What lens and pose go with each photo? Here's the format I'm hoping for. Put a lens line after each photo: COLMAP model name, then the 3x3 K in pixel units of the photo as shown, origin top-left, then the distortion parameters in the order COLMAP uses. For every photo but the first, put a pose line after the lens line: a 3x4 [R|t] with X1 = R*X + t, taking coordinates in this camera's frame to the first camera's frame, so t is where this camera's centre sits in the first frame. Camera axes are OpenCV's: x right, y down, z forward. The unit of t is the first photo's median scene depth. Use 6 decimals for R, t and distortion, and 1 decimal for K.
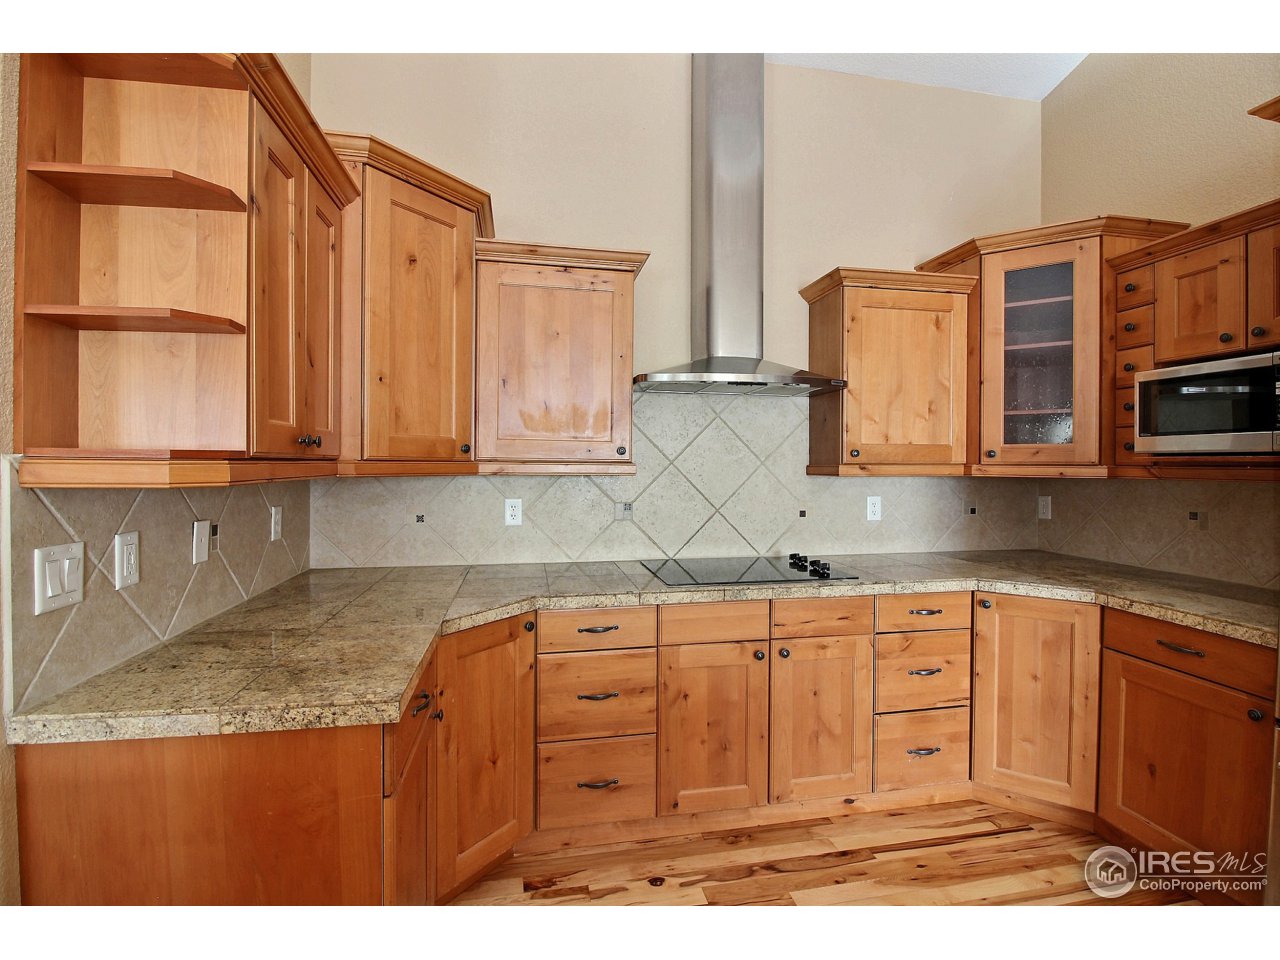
lens RADIAL K [[590.4, 0, 643.4], [0, 590.4, 471.2], [0, 0, 1]] dist [-0.000108, -0.012898]
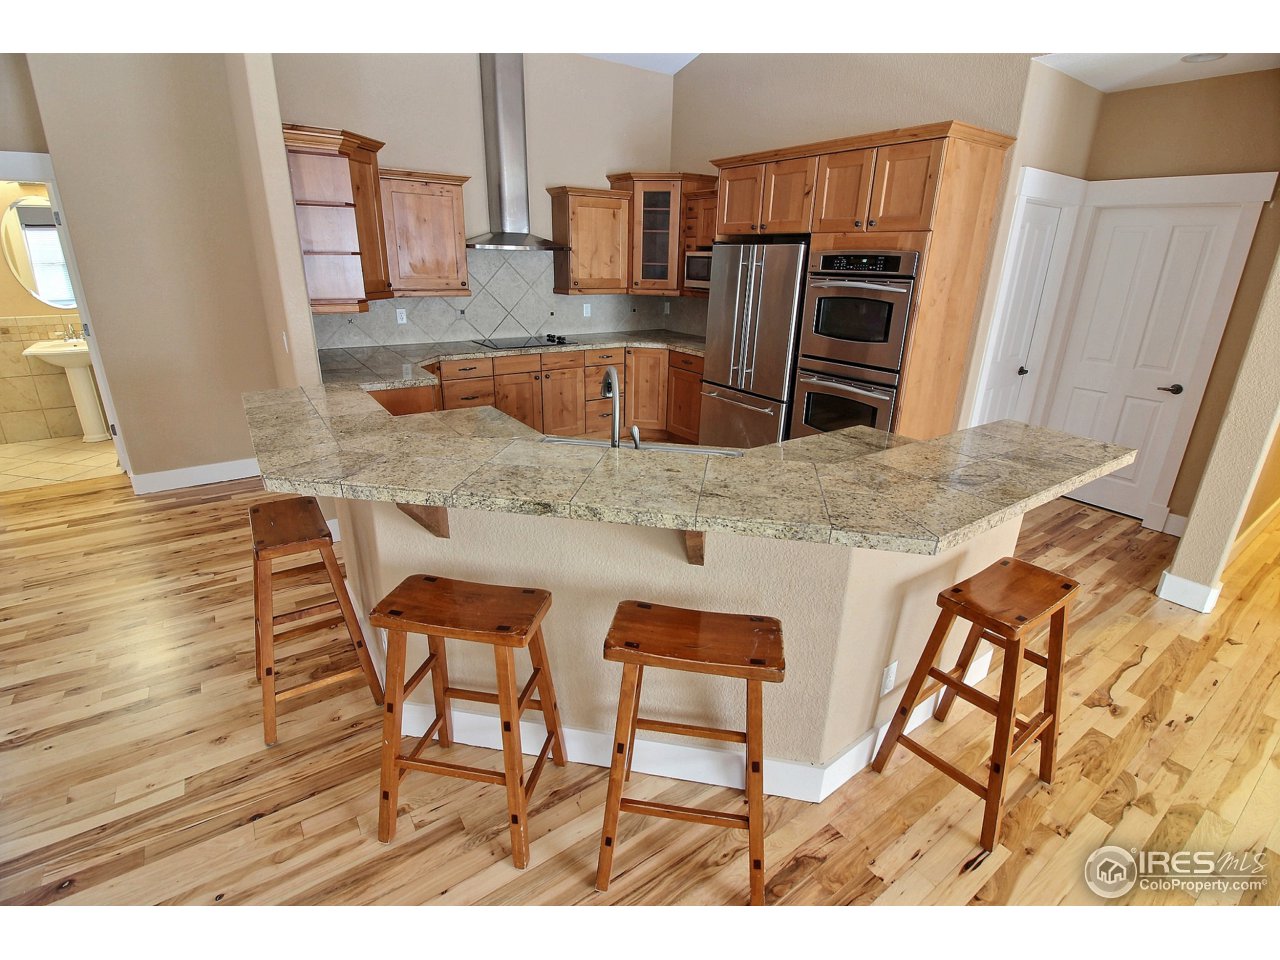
lens RADIAL K [[590.4, 0, 643.4], [0, 590.4, 471.2], [0, 0, 1]] dist [-0.000108, -0.012898]
pose [[0.912718, -0.123313, 0.389539, -0.322475], [-0.014467, 0.943020, 0.332422, -0.104095], [-0.408335, -0.309043, 0.858927, -1.109847]]
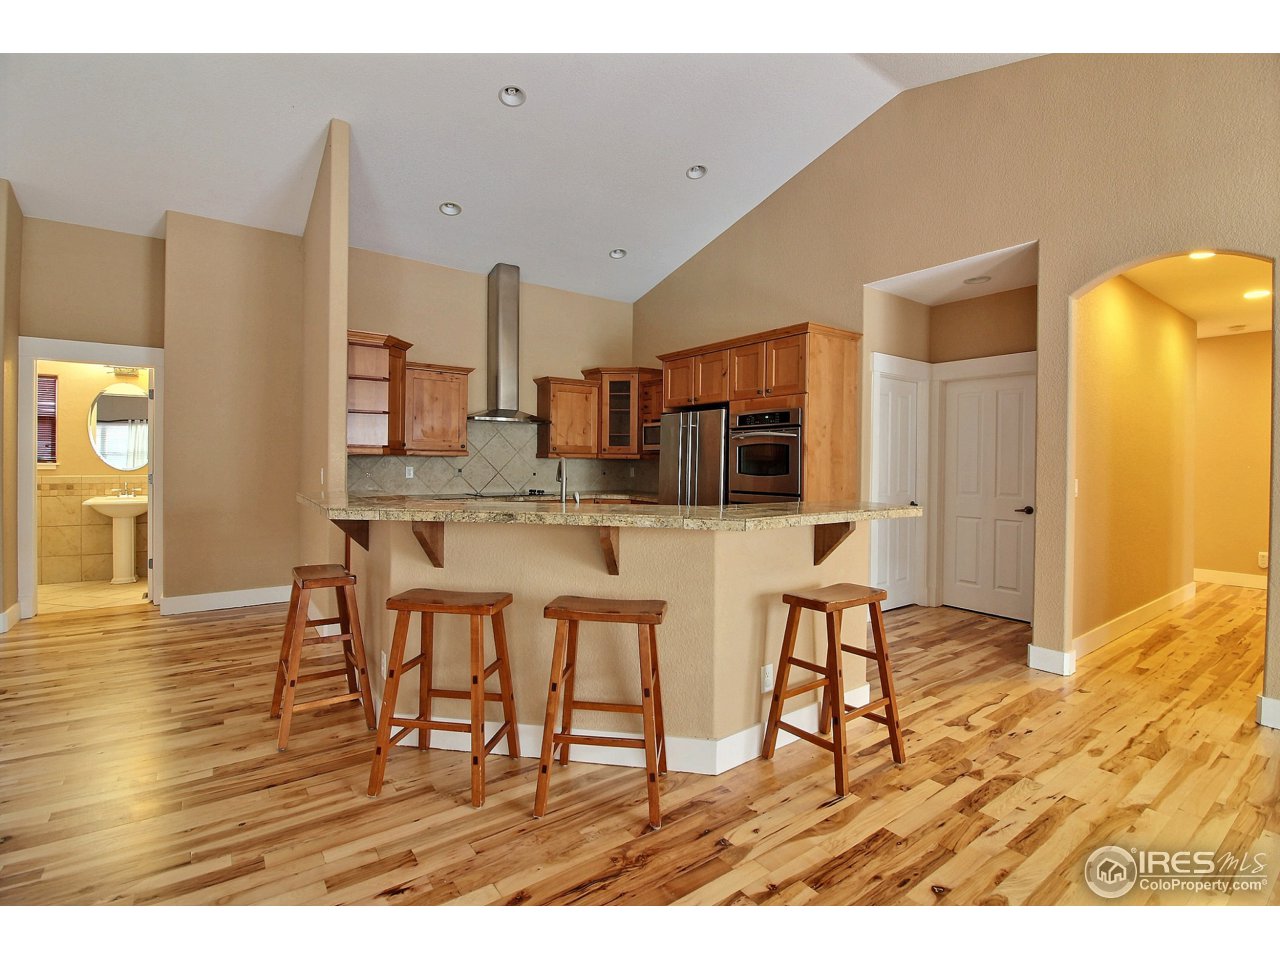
lens RADIAL K [[590.4, 0, 643.4], [0, 590.4, 471.2], [0, 0, 1]] dist [-0.000108, -0.012898]
pose [[0.903938, -0.000852, 0.427663, -0.395780], [-0.002907, 0.999963, 0.008136, 0.045671], [-0.427654, -0.008597, 0.903902, -1.510855]]
